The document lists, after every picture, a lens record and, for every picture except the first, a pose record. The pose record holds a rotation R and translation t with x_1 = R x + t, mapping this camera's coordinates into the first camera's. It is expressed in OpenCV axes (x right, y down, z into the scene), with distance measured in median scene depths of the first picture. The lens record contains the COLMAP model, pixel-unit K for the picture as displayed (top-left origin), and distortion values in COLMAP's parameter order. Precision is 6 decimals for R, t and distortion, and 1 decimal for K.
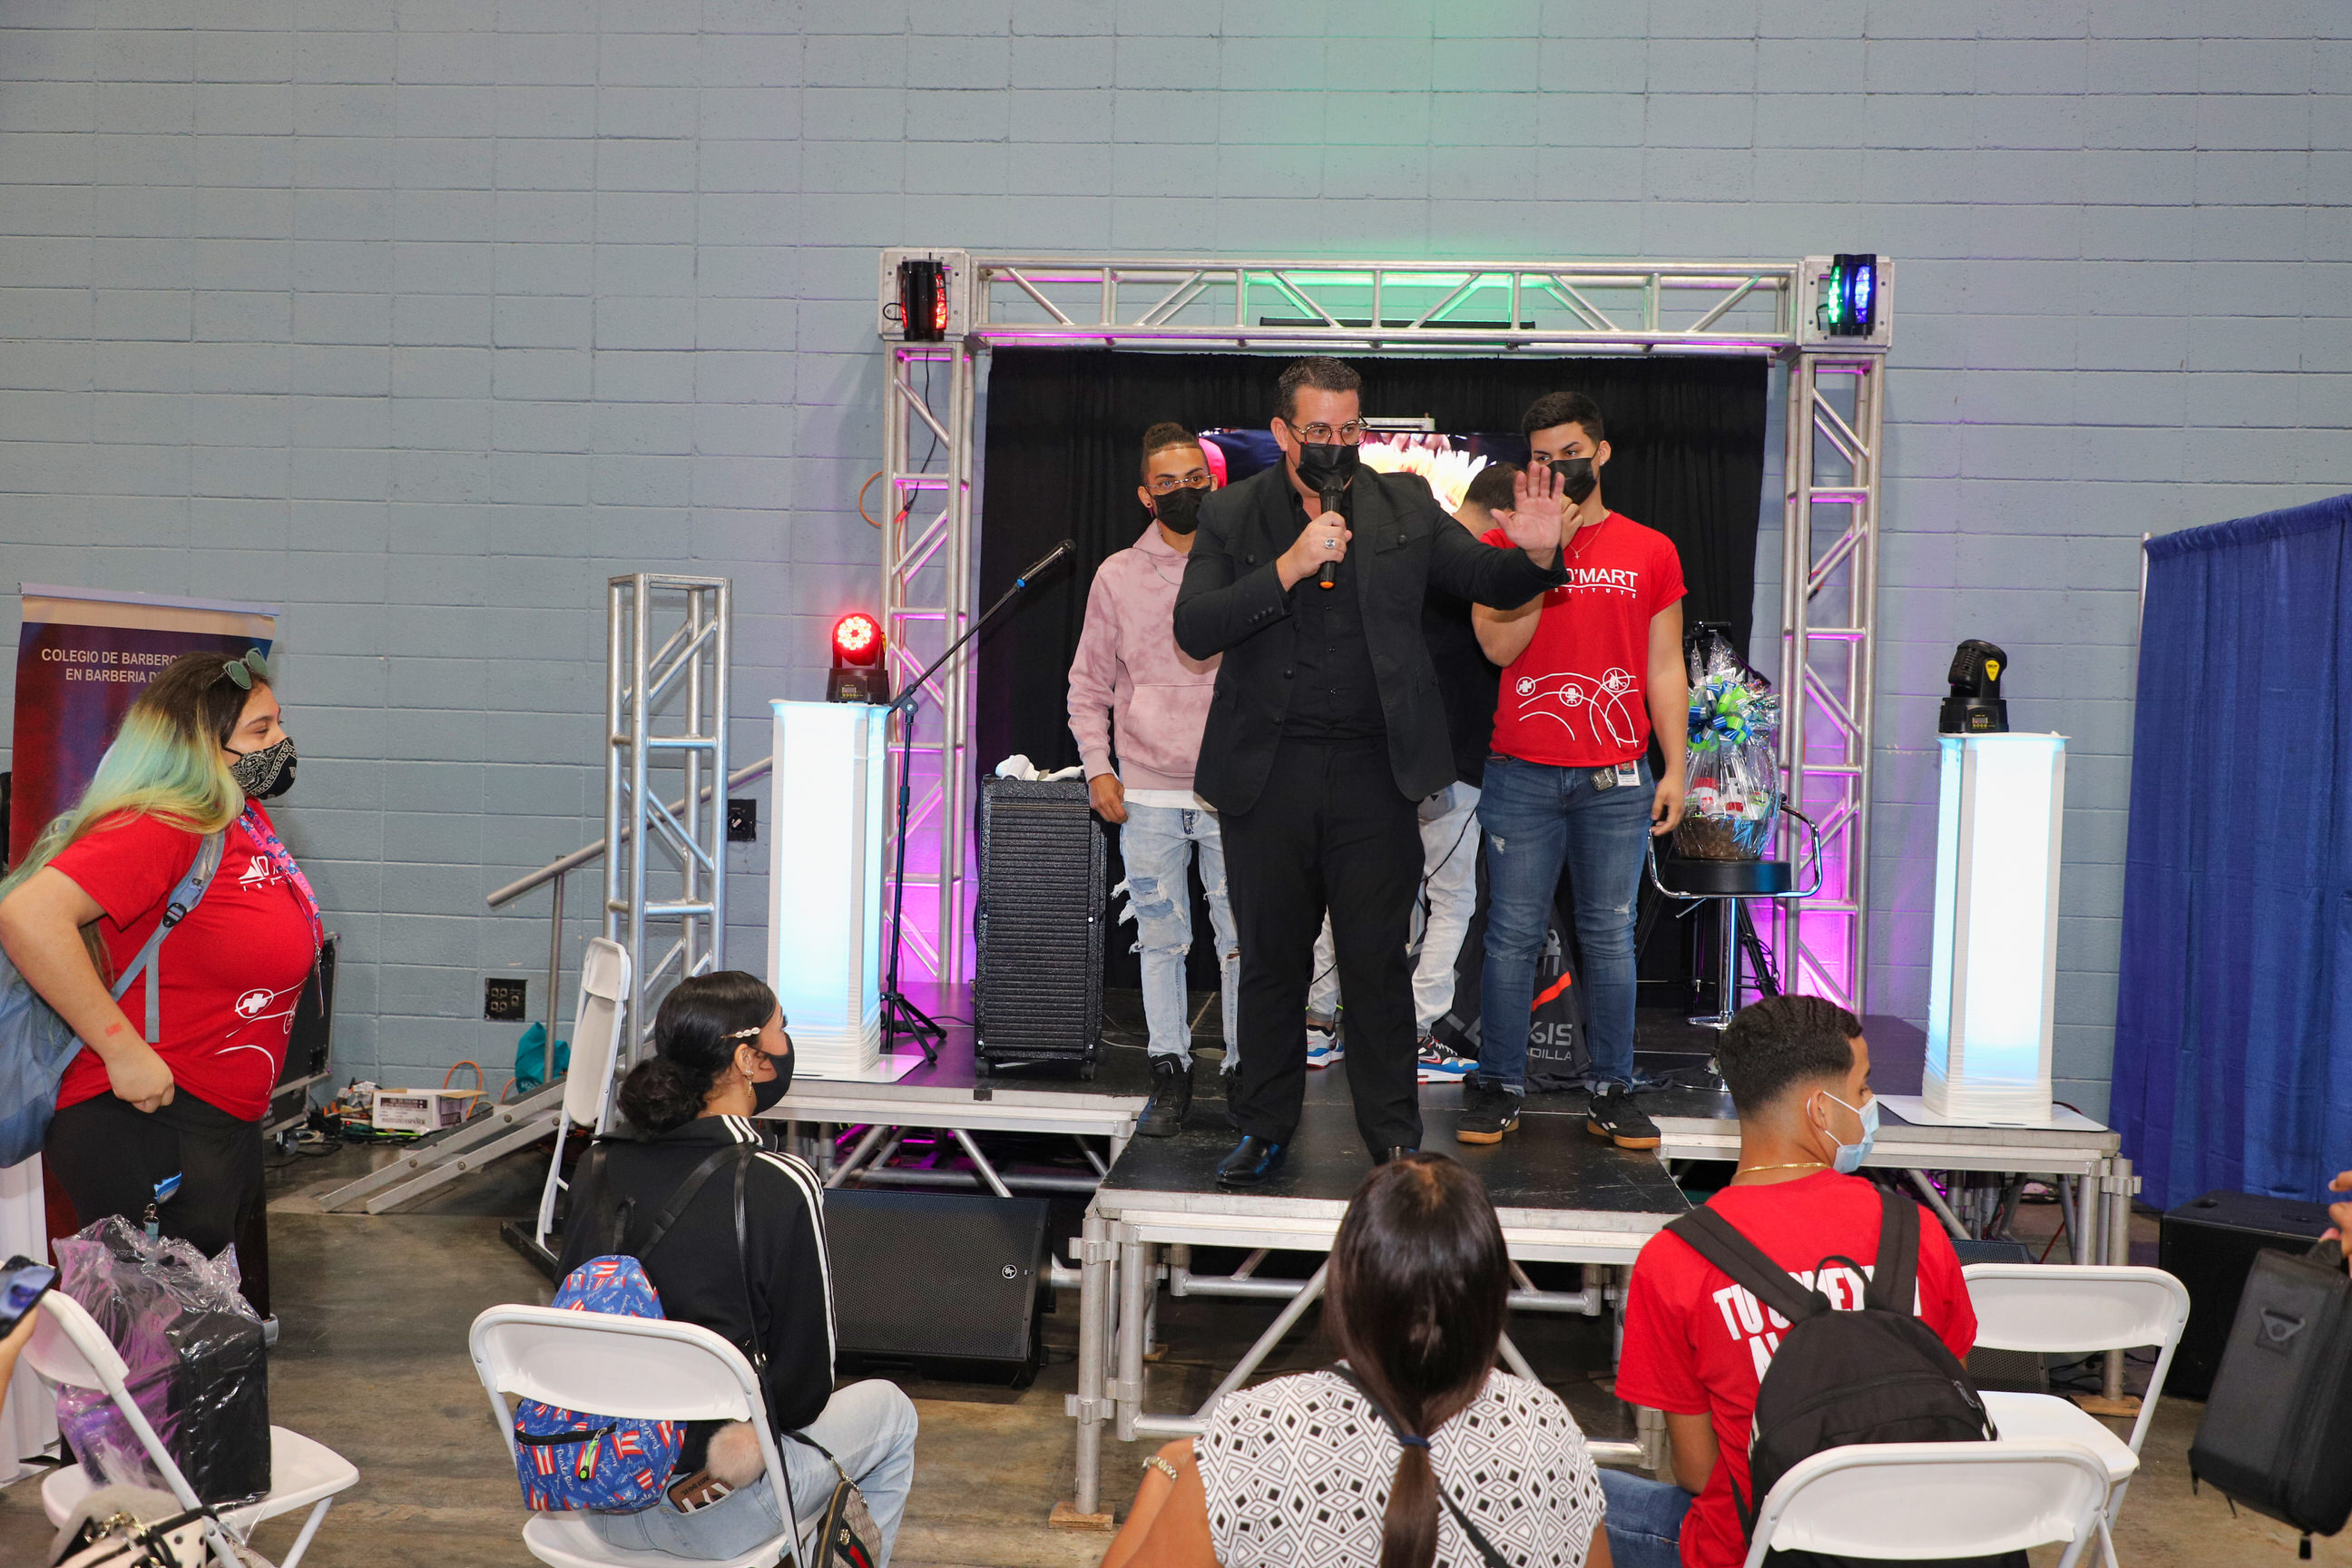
lens RADIAL K [[2291.9, 0, 1183.9], [0, 2291.9, 798.7], [0, 0, 1]] dist [0.019775, 0.000000]
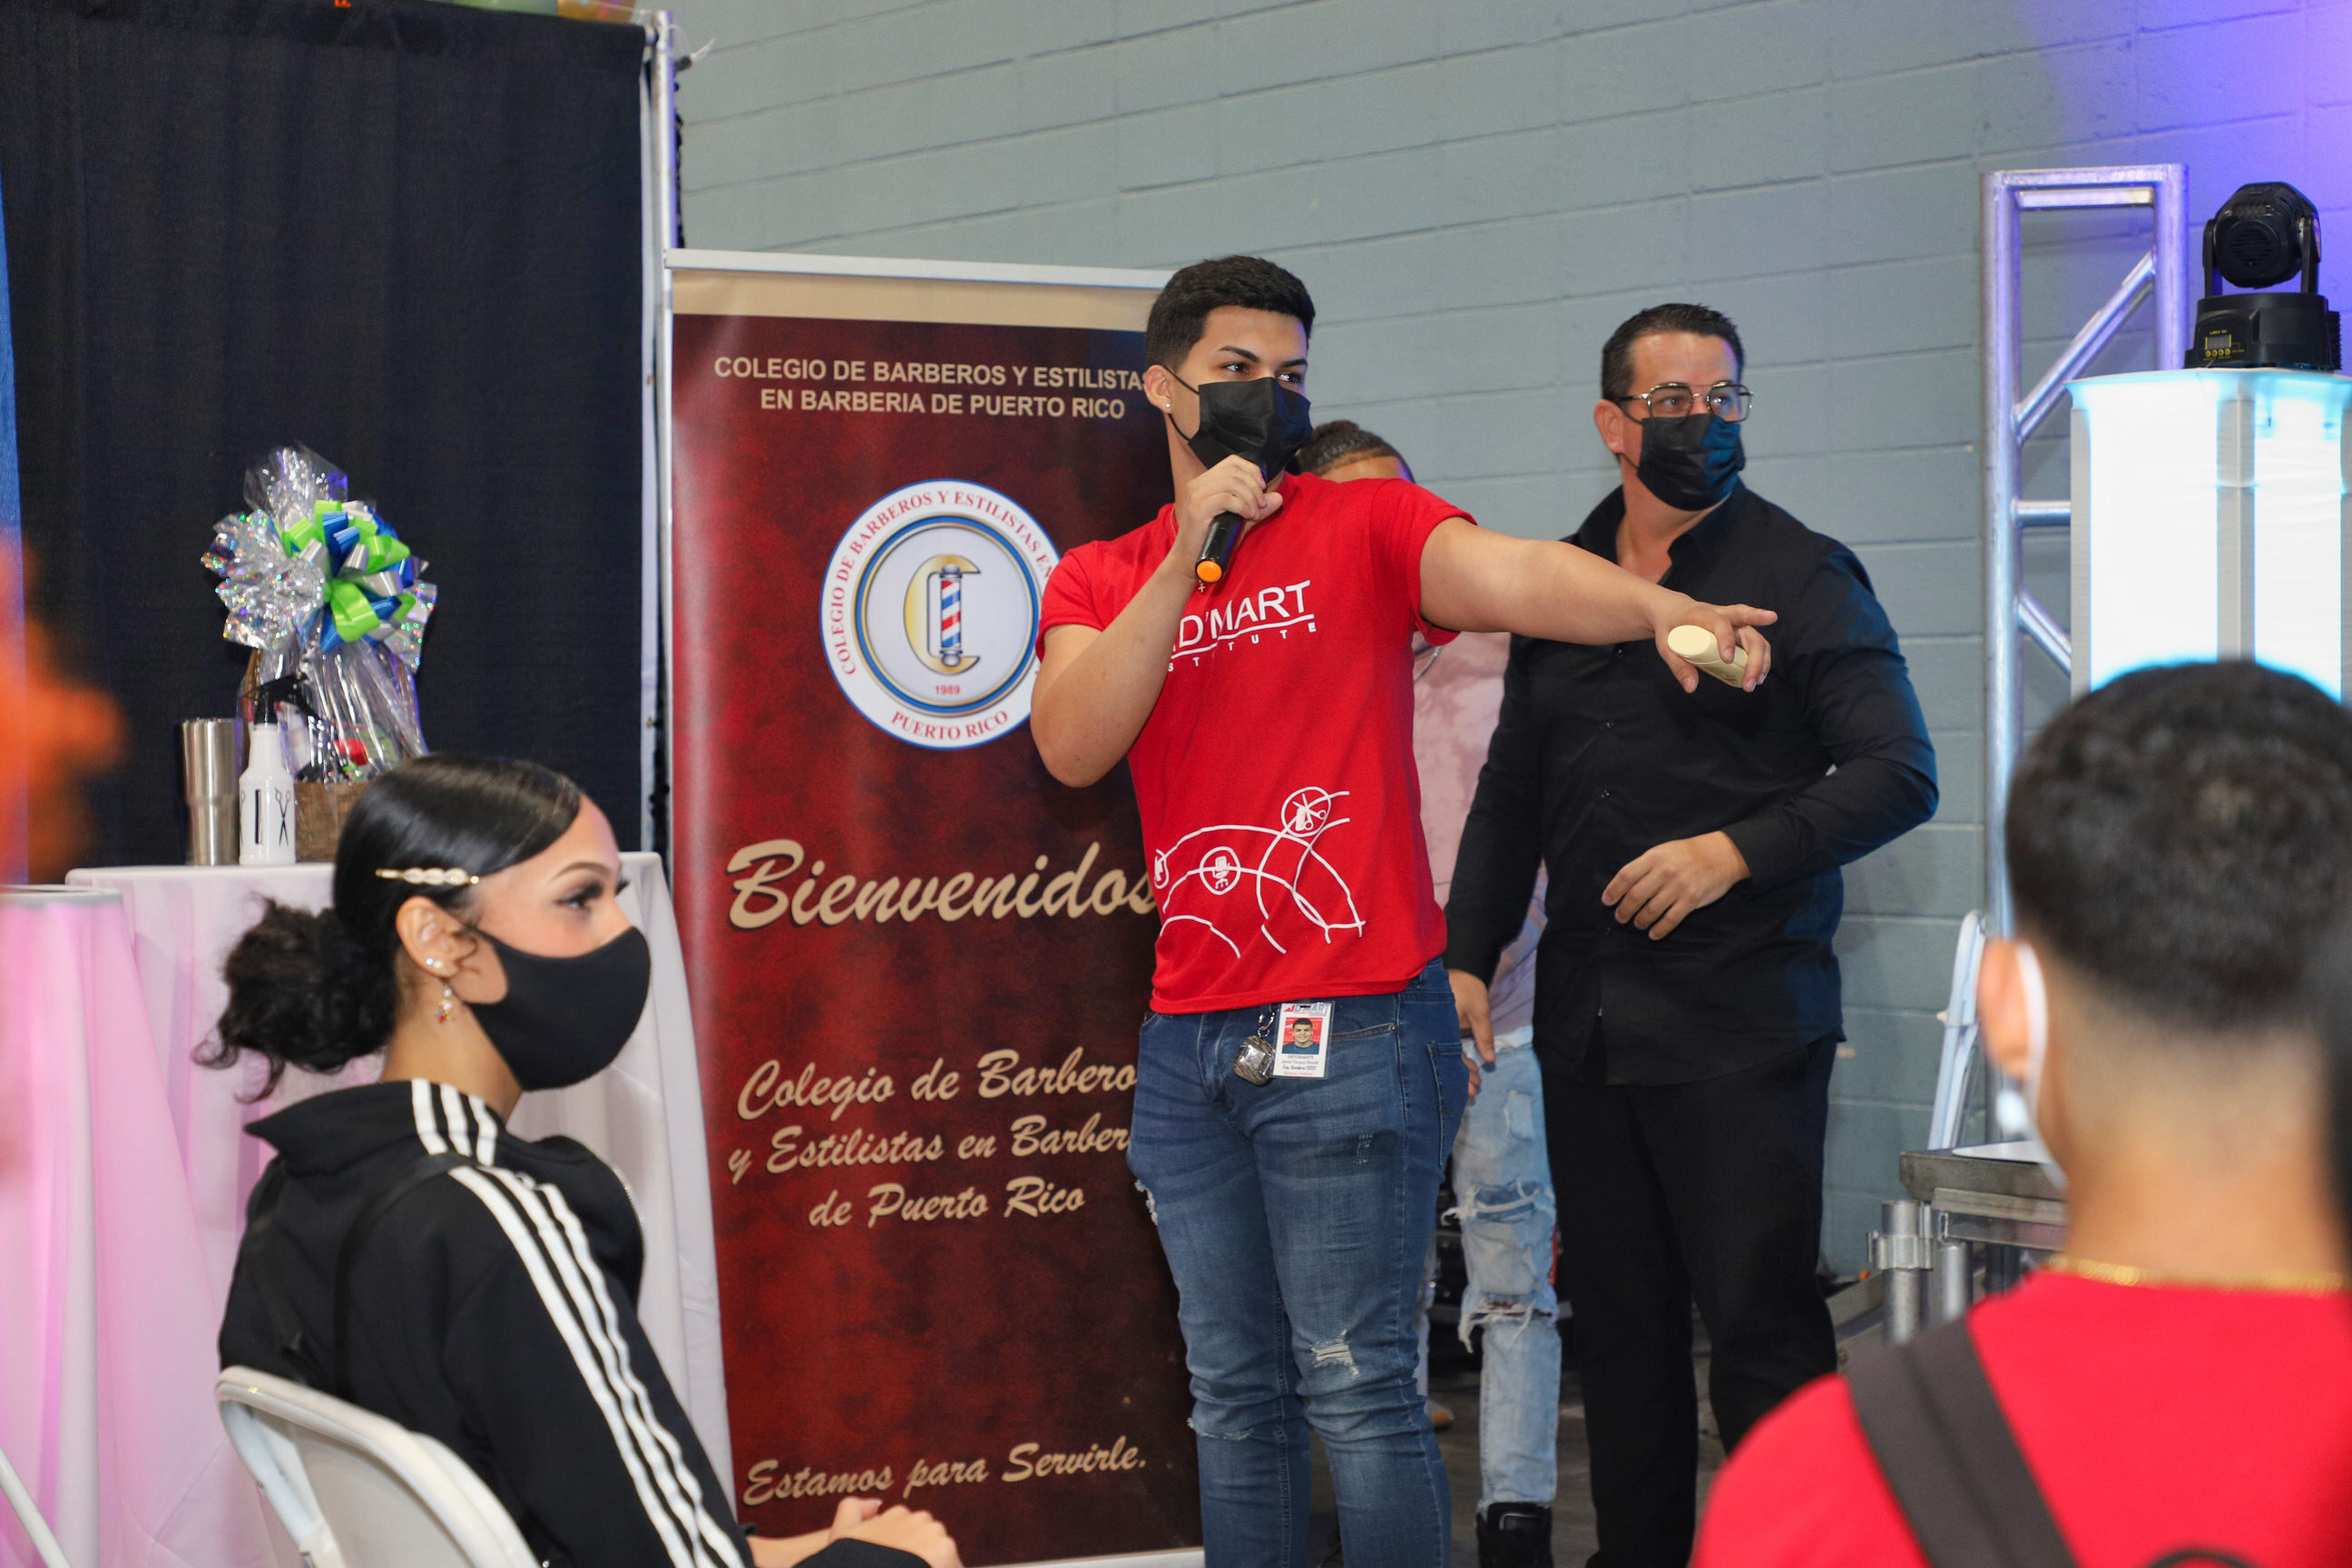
lens RADIAL K [[4157.0, 0, 1171.0], [0, 4157.0, 784.4], [0, 0, 1]] dist [0.023625, 0.000000]
pose [[0.703588, -0.024077, -0.710200, 0.224229], [0.001473, 0.999473, -0.032424, 0.051504], [0.710606, 0.021767, 0.703253, 0.199909]]
